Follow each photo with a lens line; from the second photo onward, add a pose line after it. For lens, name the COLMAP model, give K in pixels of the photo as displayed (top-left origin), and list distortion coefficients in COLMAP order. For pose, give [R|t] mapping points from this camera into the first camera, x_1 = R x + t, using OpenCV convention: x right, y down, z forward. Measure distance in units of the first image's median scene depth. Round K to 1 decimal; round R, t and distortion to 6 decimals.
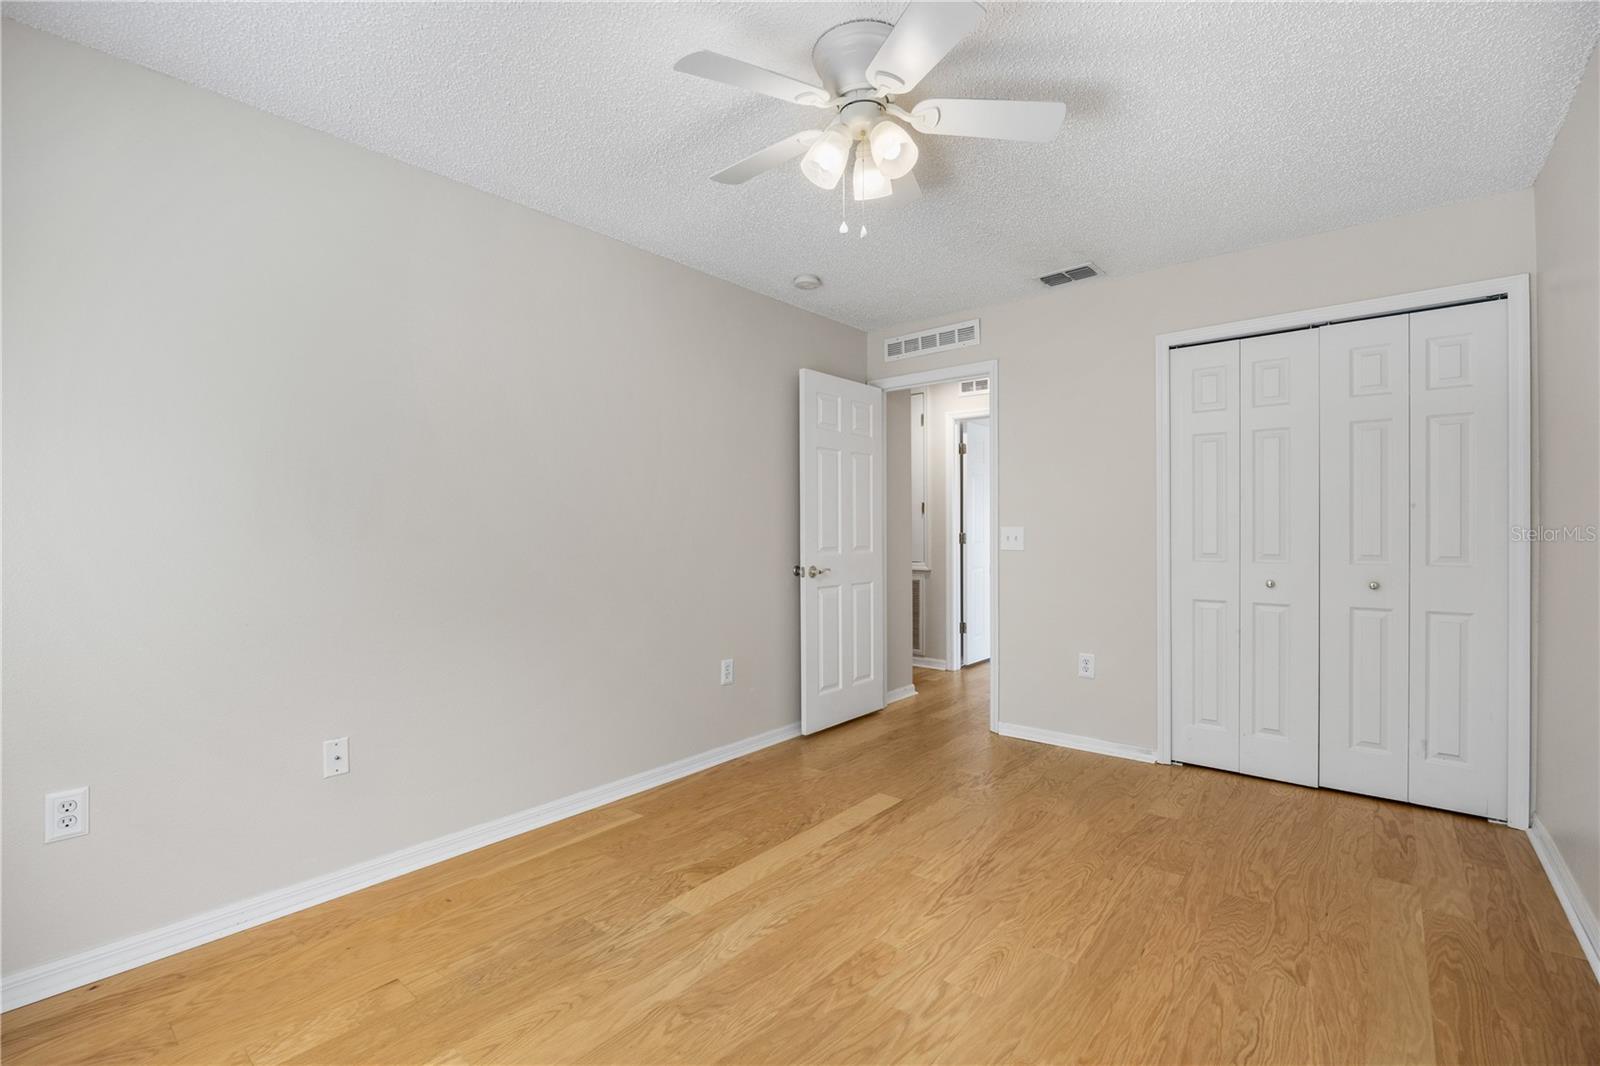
lens RADIAL K [[709.0, 0, 800.9], [0, 709.0, 536.7], [0, 0, 1]] dist [-0.014522, -0.000518]
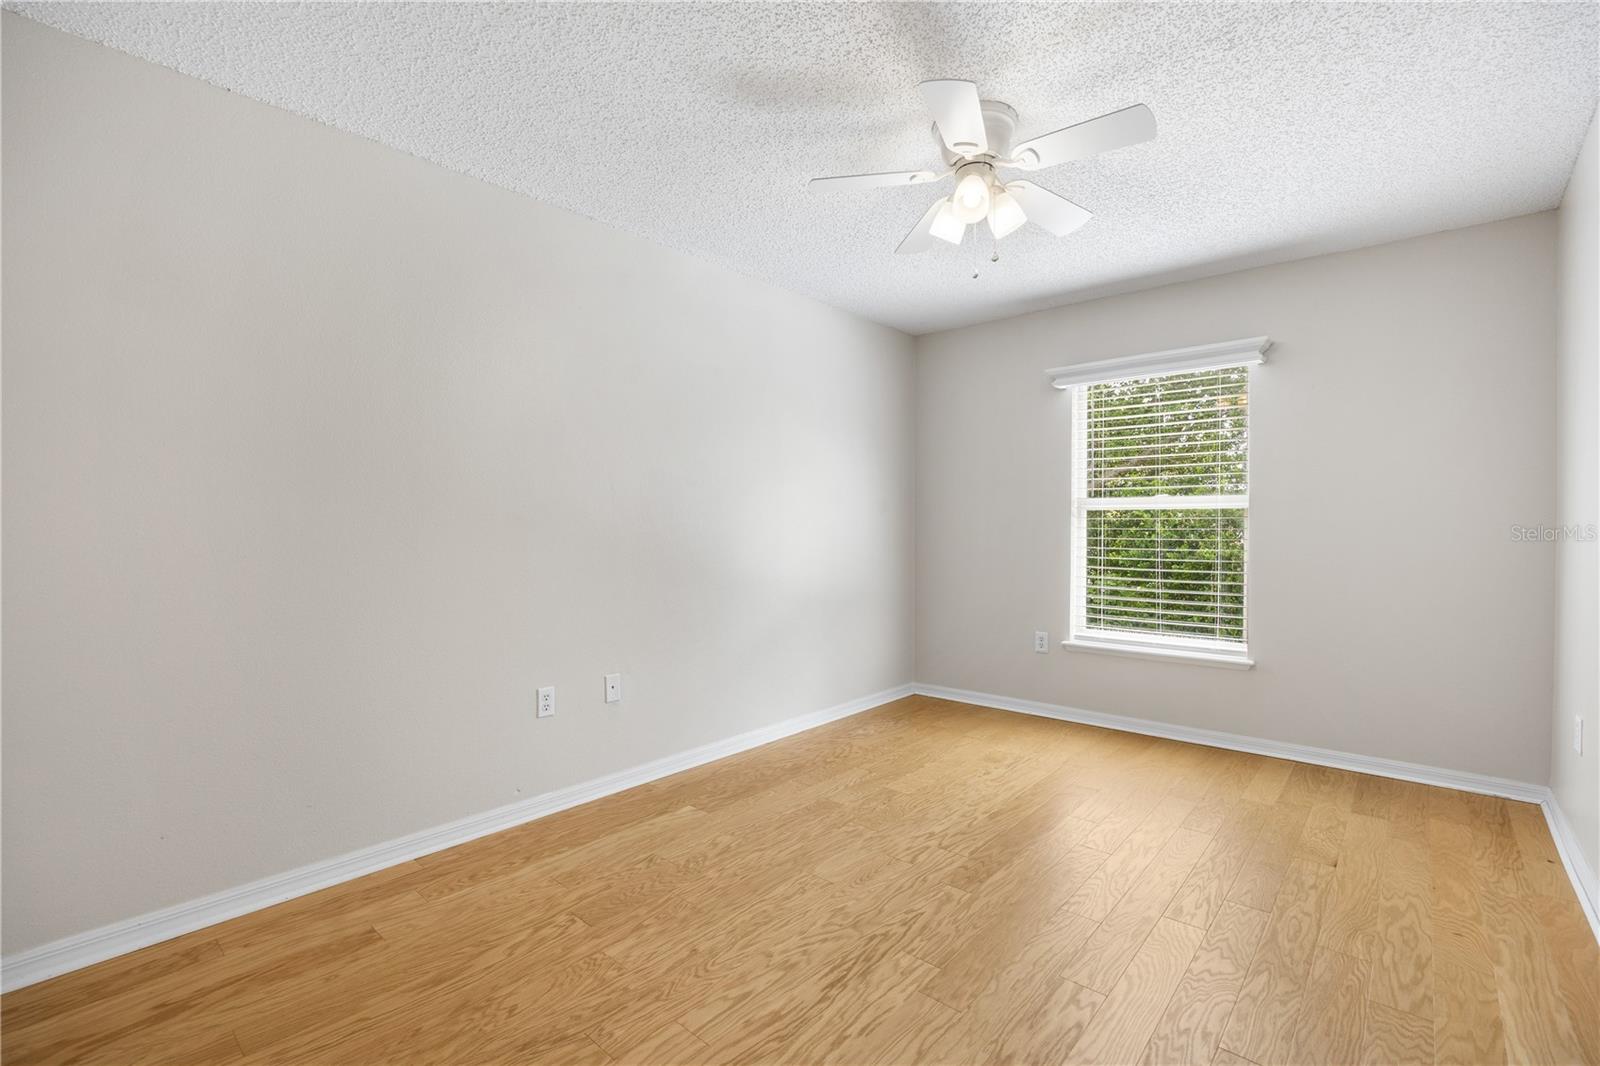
lens RADIAL K [[709.0, 0, 801.0], [0, 709.0, 528.1], [0, 0, 1]] dist [-0.014522, -0.000518]
pose [[-0.999560, 0.010450, 0.027776, 0.296866], [0.010761, 0.999881, 0.011058, -0.015057], [-0.027657, 0.011352, -0.999553, 1.868622]]
